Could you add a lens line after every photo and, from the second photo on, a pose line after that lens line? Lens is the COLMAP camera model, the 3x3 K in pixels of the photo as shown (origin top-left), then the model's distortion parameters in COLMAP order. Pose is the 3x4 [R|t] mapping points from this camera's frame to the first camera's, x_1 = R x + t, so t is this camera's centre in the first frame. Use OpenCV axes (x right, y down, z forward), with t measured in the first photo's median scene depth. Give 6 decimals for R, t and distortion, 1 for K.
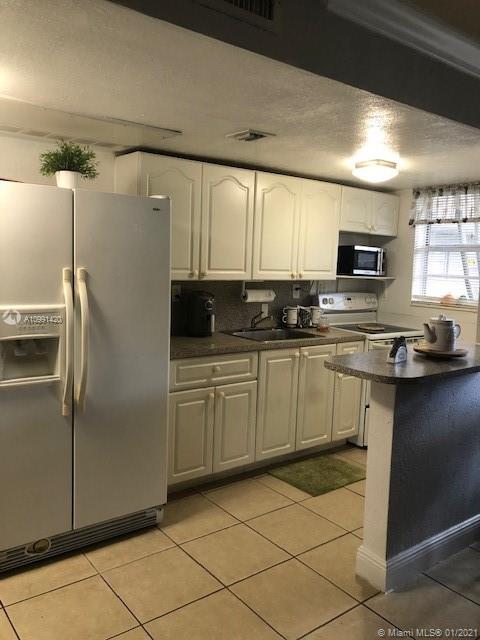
lens RADIAL K [[523.0, 0, 247.7], [0, 523.0, 311.1], [0, 0, 1]] dist [0.036674, -0.020573]
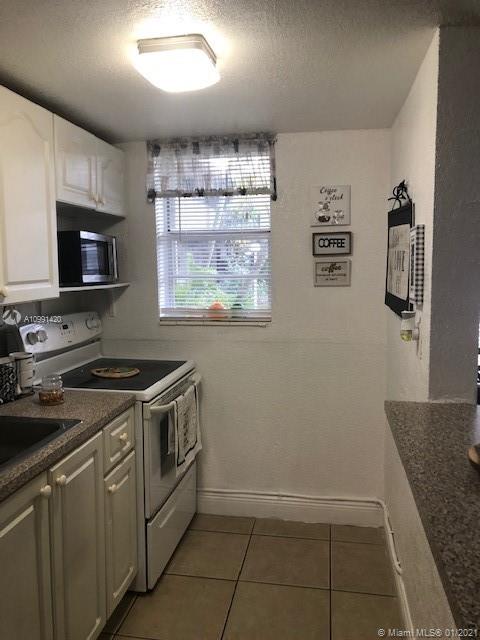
lens RADIAL K [[523.0, 0, 229.5], [0, 523.0, 318.1], [0, 0, 1]] dist [0.036674, -0.020573]
pose [[0.754105, -0.114328, 0.646727, -0.051389], [0.099725, 0.993246, 0.059303, -0.064182], [-0.649139, 0.019774, 0.760413, 0.599596]]
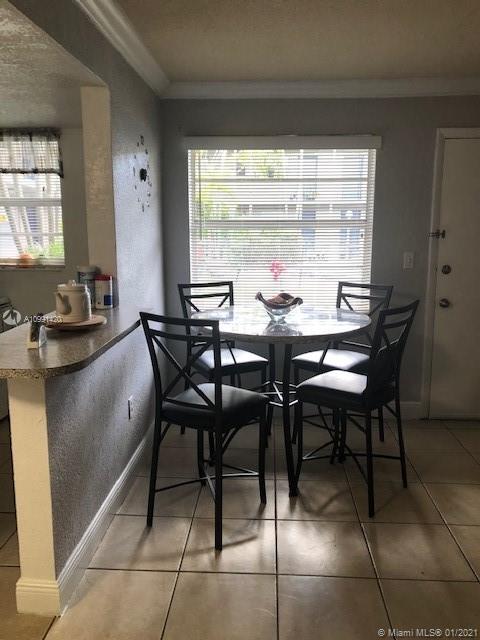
lens RADIAL K [[523.0, 0, 243.9], [0, 523.0, 313.6], [0, 0, 1]] dist [0.036674, -0.020573]
pose [[0.655218, -0.161673, 0.737937, -0.066464], [0.096160, 0.986734, 0.130800, -0.018140], [-0.749295, -0.014742, 0.662072, 0.155977]]
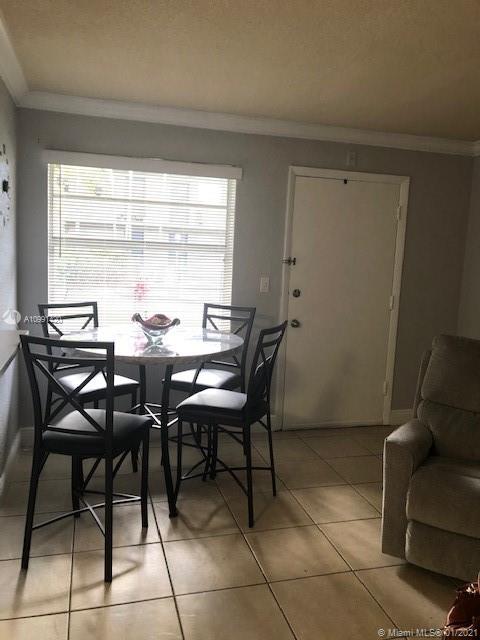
lens RADIAL K [[523.0, 0, 243.0], [0, 523.0, 317.8], [0, 0, 1]] dist [0.036674, -0.020573]
pose [[0.383620, -0.137736, 0.913162, -0.125968], [0.062133, 0.990424, 0.123288, -0.025434], [-0.921399, 0.009442, 0.388504, 0.218794]]
